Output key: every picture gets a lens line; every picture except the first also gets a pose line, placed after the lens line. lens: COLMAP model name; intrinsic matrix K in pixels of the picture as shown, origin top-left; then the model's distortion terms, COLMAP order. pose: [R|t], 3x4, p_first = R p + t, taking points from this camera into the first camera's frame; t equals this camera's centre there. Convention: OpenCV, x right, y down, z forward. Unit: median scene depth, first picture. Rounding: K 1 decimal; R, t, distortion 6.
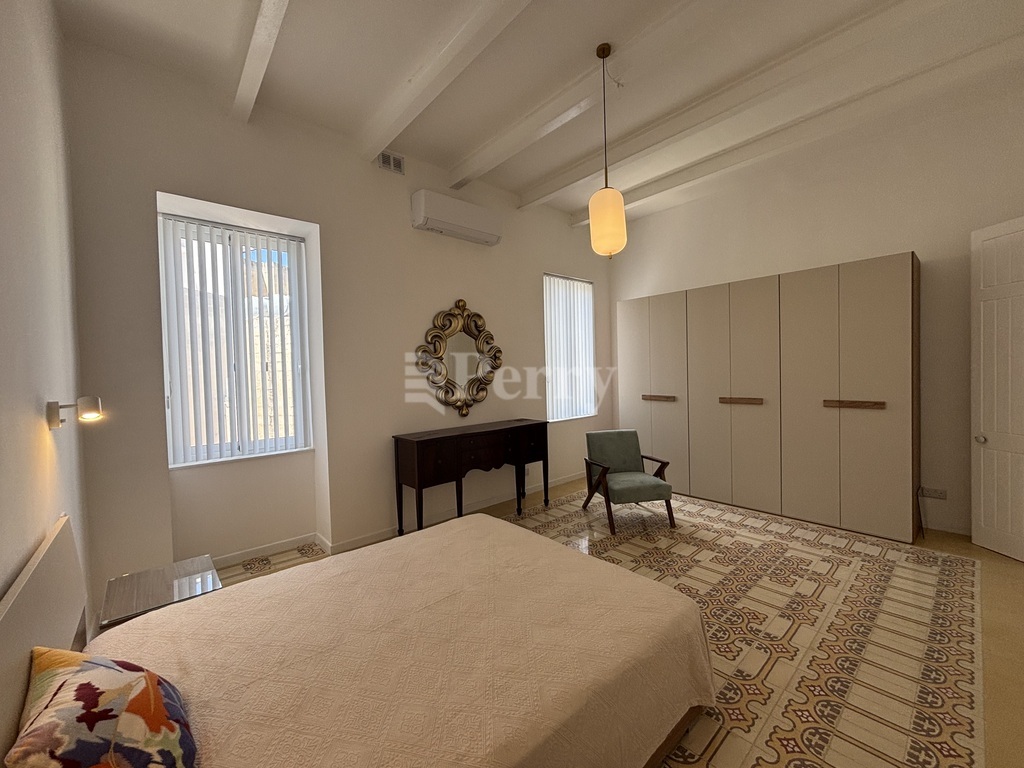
lens RADIAL K [[413.0, 0, 509.1], [0, 413.0, 382.9], [0, 0, 1]] dist [-0.002721, 0.000146]
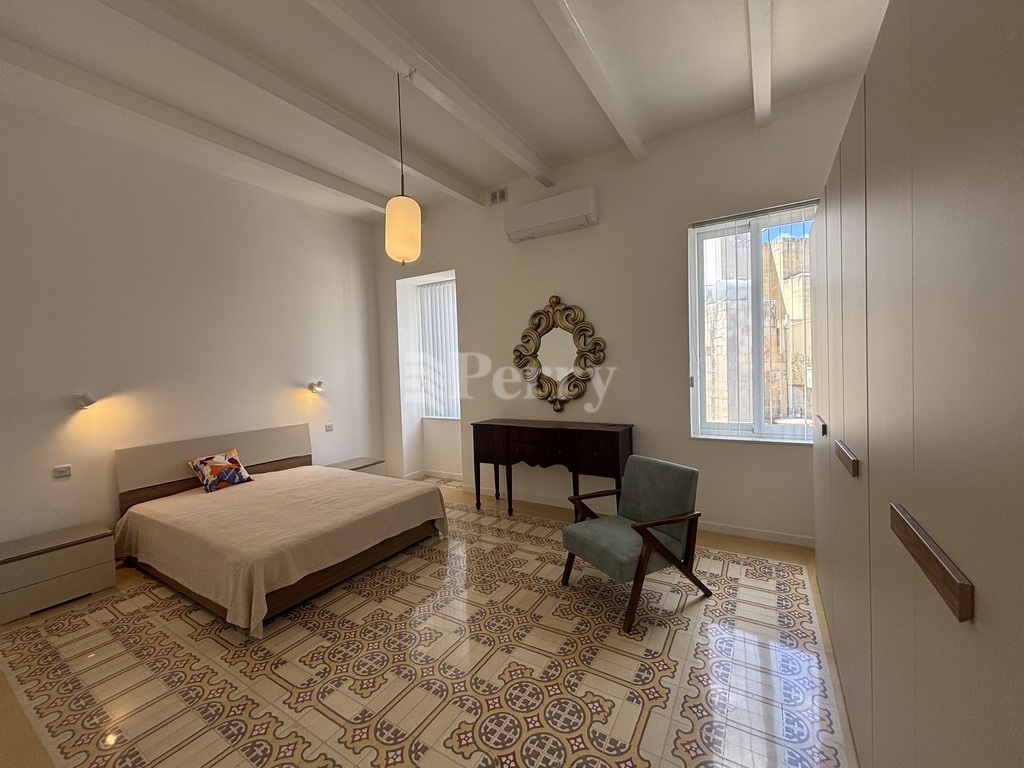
lens RADIAL K [[413.0, 0, 508.4], [0, 413.0, 383.4], [0, 0, 1]] dist [-0.002721, 0.000146]
pose [[0.284635, 0.045754, -0.957544, 0.974488], [-0.000469, 0.998867, 0.047589, -0.043508], [0.958636, -0.013096, 0.284333, 0.716460]]
